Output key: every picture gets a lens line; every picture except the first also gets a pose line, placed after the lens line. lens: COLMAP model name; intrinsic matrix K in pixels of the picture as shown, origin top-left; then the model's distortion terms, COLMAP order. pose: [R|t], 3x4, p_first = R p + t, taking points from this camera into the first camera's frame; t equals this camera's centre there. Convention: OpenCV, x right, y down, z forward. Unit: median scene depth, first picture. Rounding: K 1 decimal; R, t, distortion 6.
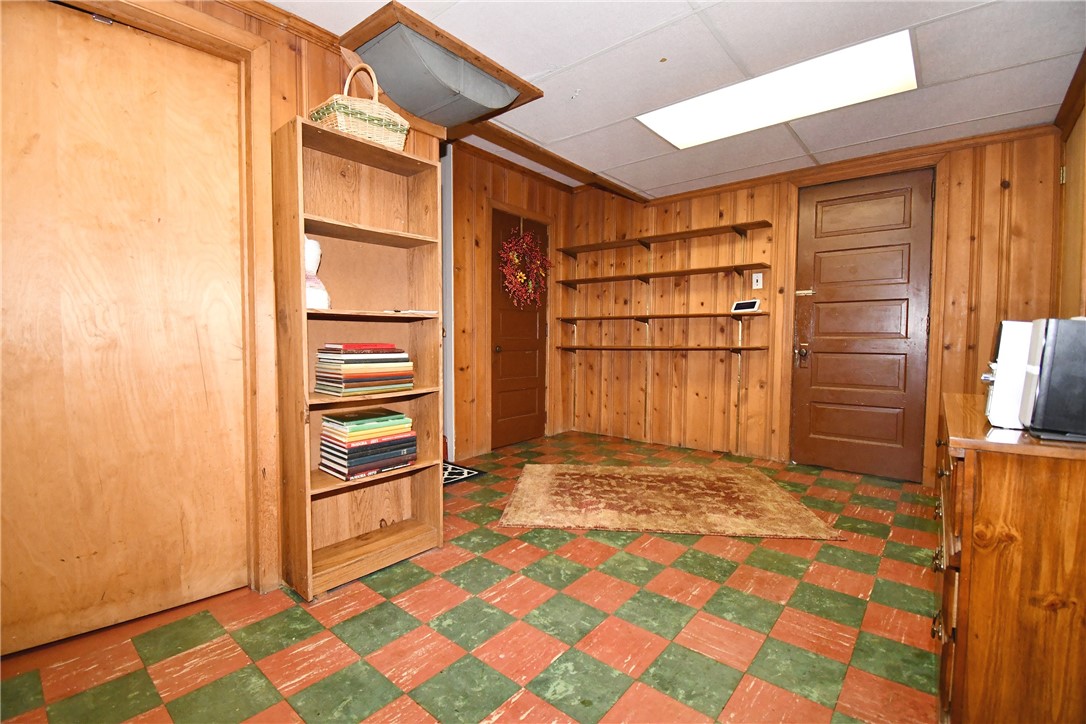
lens RADIAL K [[477.2, 0, 543.2], [0, 477.2, 361.0], [0, 0, 1]] dist [-0.014681, -0.006409]
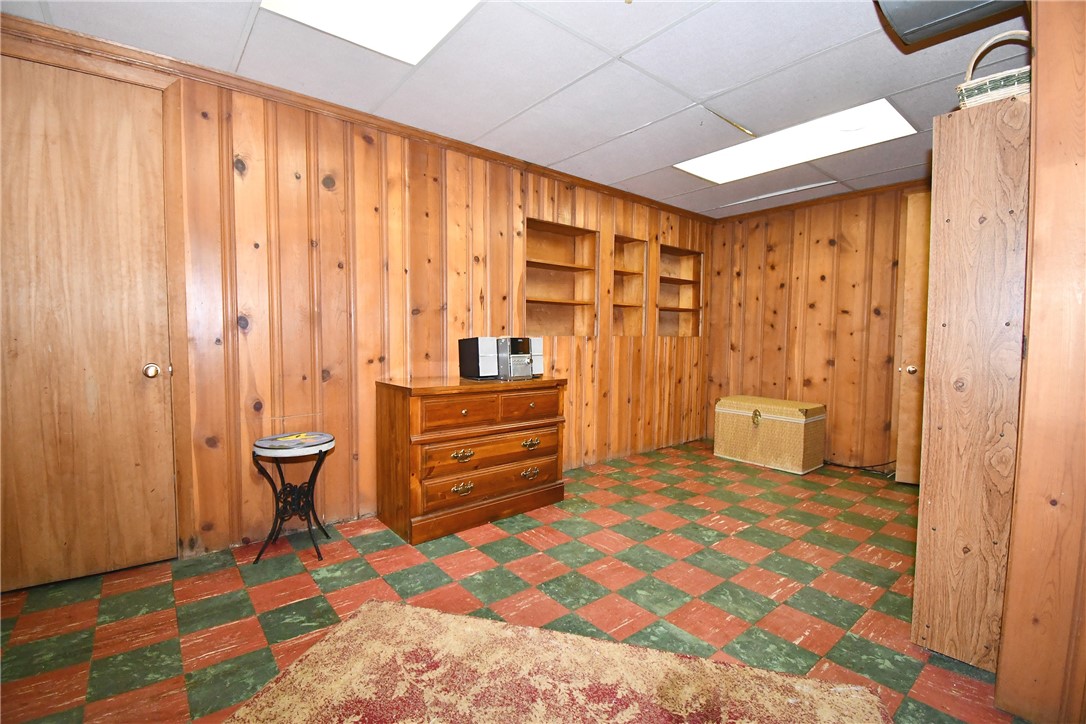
lens RADIAL K [[477.2, 0, 540.9], [0, 477.2, 364.5], [0, 0, 1]] dist [-0.014681, -0.006409]
pose [[-0.983940, -0.019188, 0.177466, 0.238751], [0.000275, 0.994042, 0.109001, -0.114721], [-0.178500, 0.107299, -0.978072, 1.839356]]
